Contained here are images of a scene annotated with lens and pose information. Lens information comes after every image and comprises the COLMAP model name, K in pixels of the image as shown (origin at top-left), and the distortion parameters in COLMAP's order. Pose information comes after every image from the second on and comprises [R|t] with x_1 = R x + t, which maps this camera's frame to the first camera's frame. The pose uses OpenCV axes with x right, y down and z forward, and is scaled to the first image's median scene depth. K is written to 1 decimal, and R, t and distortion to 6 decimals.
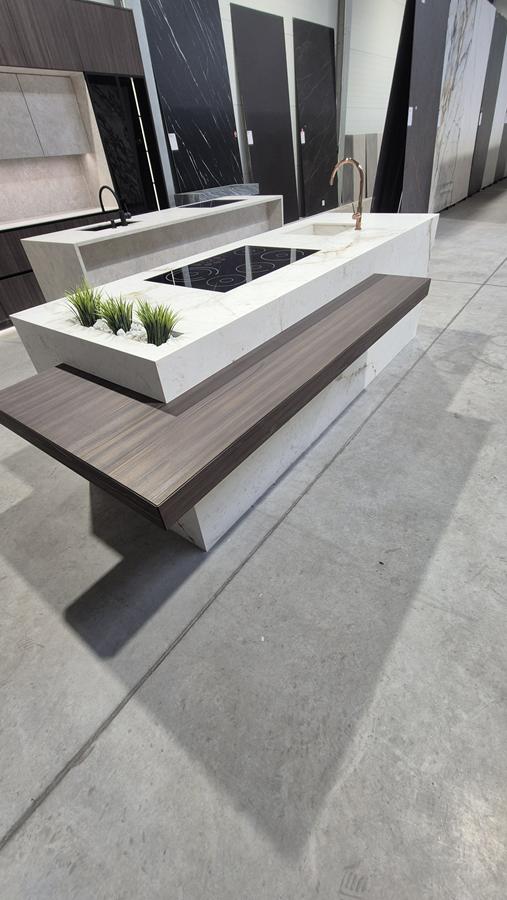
lens RADIAL K [[364.5, 0, 253.5], [0, 364.5, 450.0], [0, 0, 1]] dist [0.000058, 0.000182]
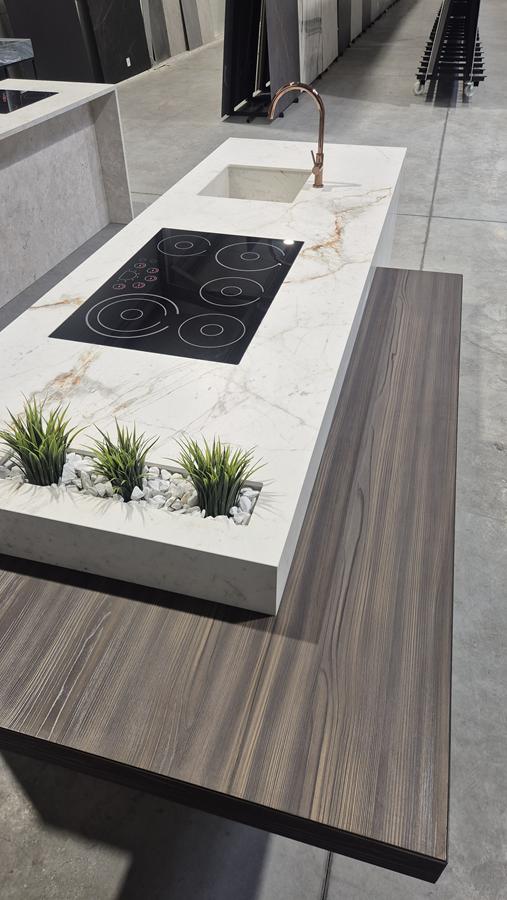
lens RADIAL K [[605.2, 0, 253.5], [0, 605.2, 450.0], [0, 0, 1]] dist [0.018279, 0.000280]
pose [[0.930200, -0.181786, 0.318875, -0.355504], [0.182643, 0.982795, 0.027483, -0.283381], [-0.318385, 0.032676, 0.947398, 0.050918]]
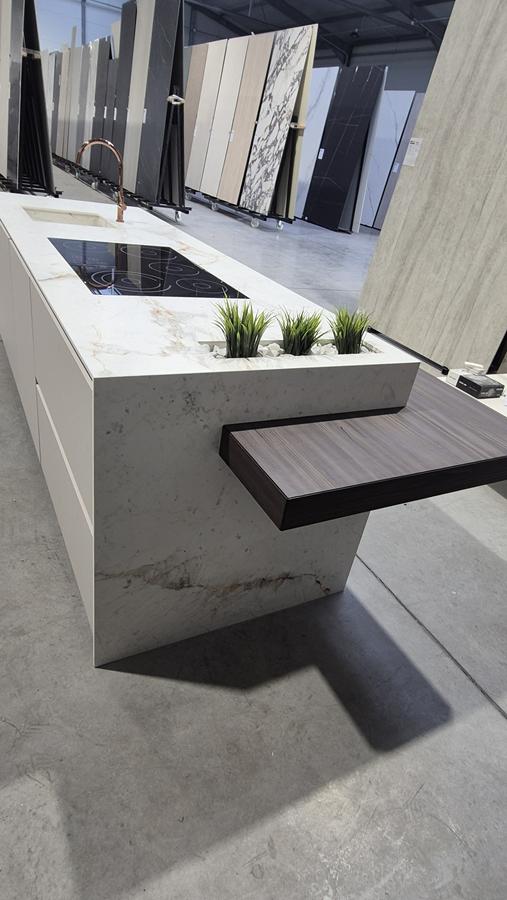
lens RADIAL K [[492.7, 0, 253.9], [0, 492.7, 468.5], [0, 0, 1]] dist [-0.000232, 0.000100]
pose [[0.422758, -0.365111, 0.829440, -1.026768], [0.422413, 0.889135, 0.176088, -0.253891], [-0.801775, 0.275924, 0.530116, 0.463240]]
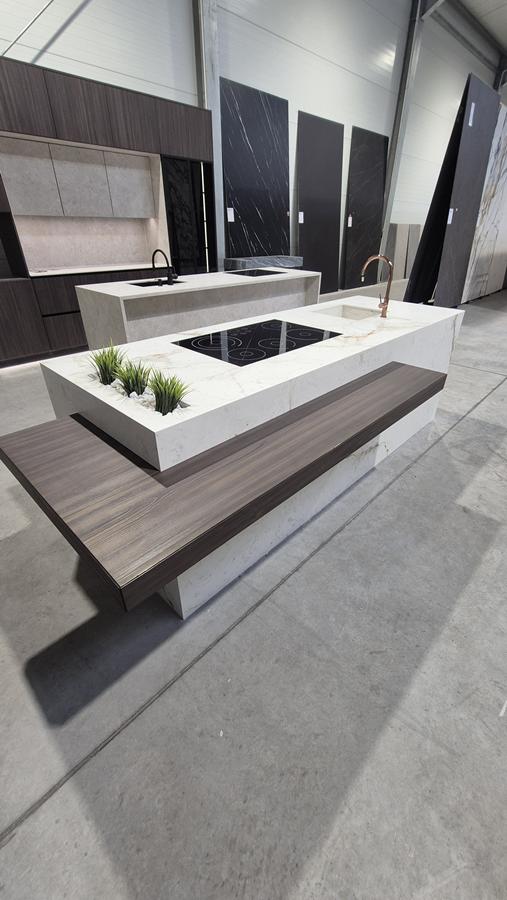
lens RADIAL K [[364.5, 0, 253.5], [0, 364.5, 450.0], [0, 0, 1]] dist [0.000058, 0.000182]
pose [[0.988640, 0.139412, -0.056163, 0.043991], [-0.145501, 0.981416, -0.125106, -0.064565], [0.037678, 0.131856, 0.990553, -0.004996]]
